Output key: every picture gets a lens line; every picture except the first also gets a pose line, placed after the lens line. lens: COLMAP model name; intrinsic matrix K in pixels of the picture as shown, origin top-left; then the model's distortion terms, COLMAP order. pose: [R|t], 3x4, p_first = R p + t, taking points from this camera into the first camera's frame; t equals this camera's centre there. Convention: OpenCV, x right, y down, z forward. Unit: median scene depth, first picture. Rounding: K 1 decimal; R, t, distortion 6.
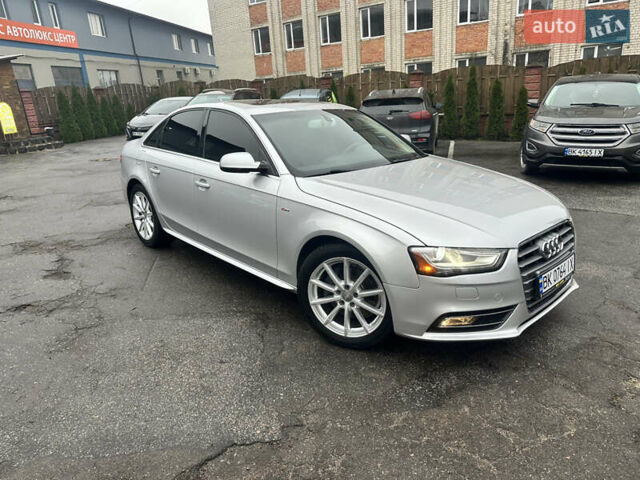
lens RADIAL K [[452.3, 0, 320.8], [0, 452.3, 241.6], [0, 0, 1]] dist [0.028328, -0.030479]
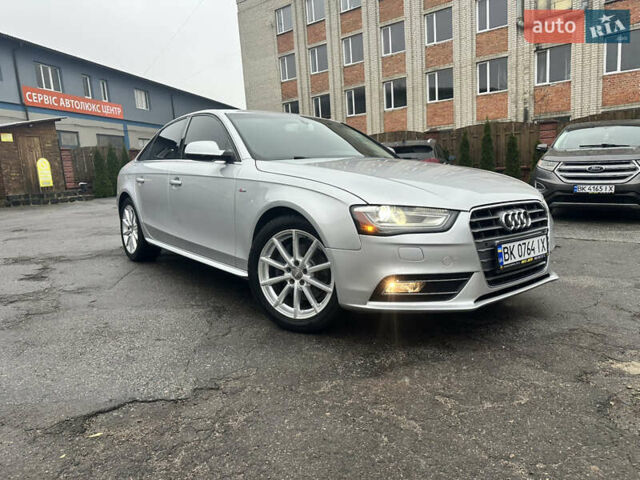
lens RADIAL K [[452.3, 0, 322.5], [0, 452.3, 243.6], [0, 0, 1]] dist [0.028328, -0.030479]
pose [[0.997489, 0.016484, -0.068879, 0.134274], [-0.027146, 0.987248, -0.156861, 0.157355], [0.065415, 0.158336, 0.985216, 0.055974]]
